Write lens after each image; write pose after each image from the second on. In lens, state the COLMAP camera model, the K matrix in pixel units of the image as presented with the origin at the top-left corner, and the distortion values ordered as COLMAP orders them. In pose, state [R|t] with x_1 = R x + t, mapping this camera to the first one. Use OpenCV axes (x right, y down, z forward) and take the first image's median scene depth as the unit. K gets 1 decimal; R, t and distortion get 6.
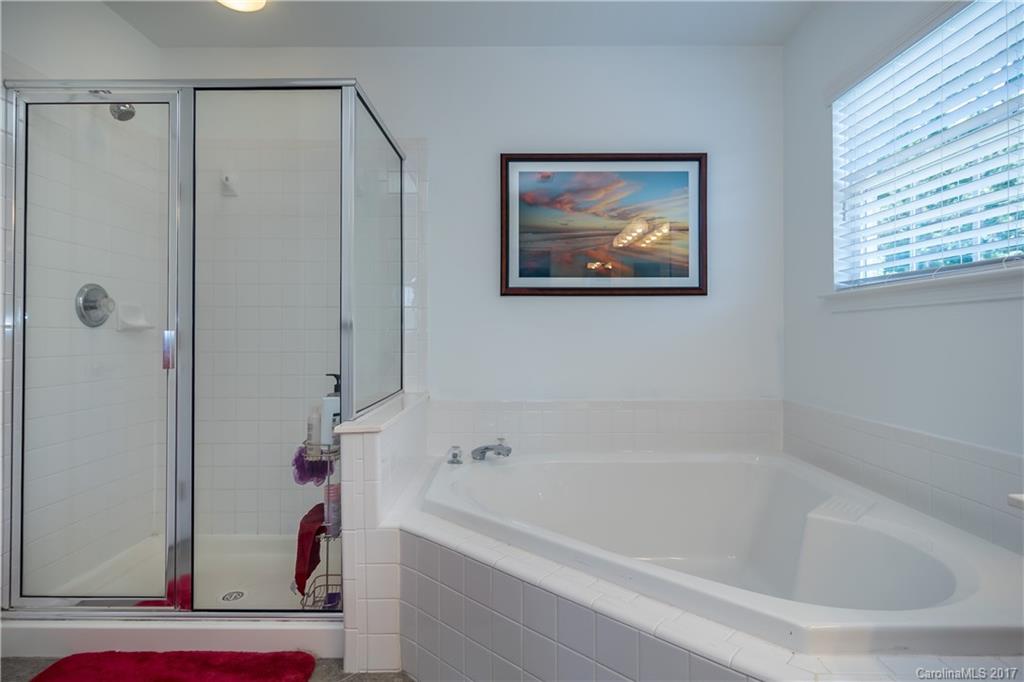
lens RADIAL K [[557.5, 0, 511.9], [0, 557.5, 336.9], [0, 0, 1]] dist [0.004204, -0.000549]
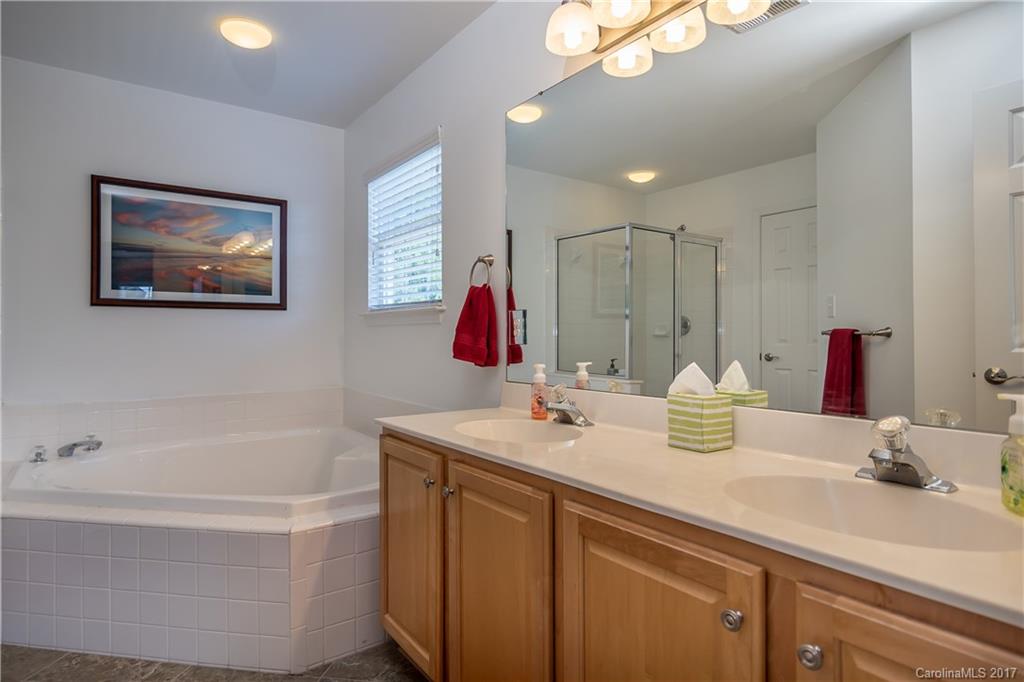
lens RADIAL K [[557.5, 0, 488.1], [0, 557.5, 332.8], [0, 0, 1]] dist [0.004204, -0.000549]
pose [[0.823393, 0.003791, 0.567459, -0.000109], [-0.000303, 0.999980, -0.006241, -0.014301], [-0.567472, 0.004967, 0.823378, -0.340991]]
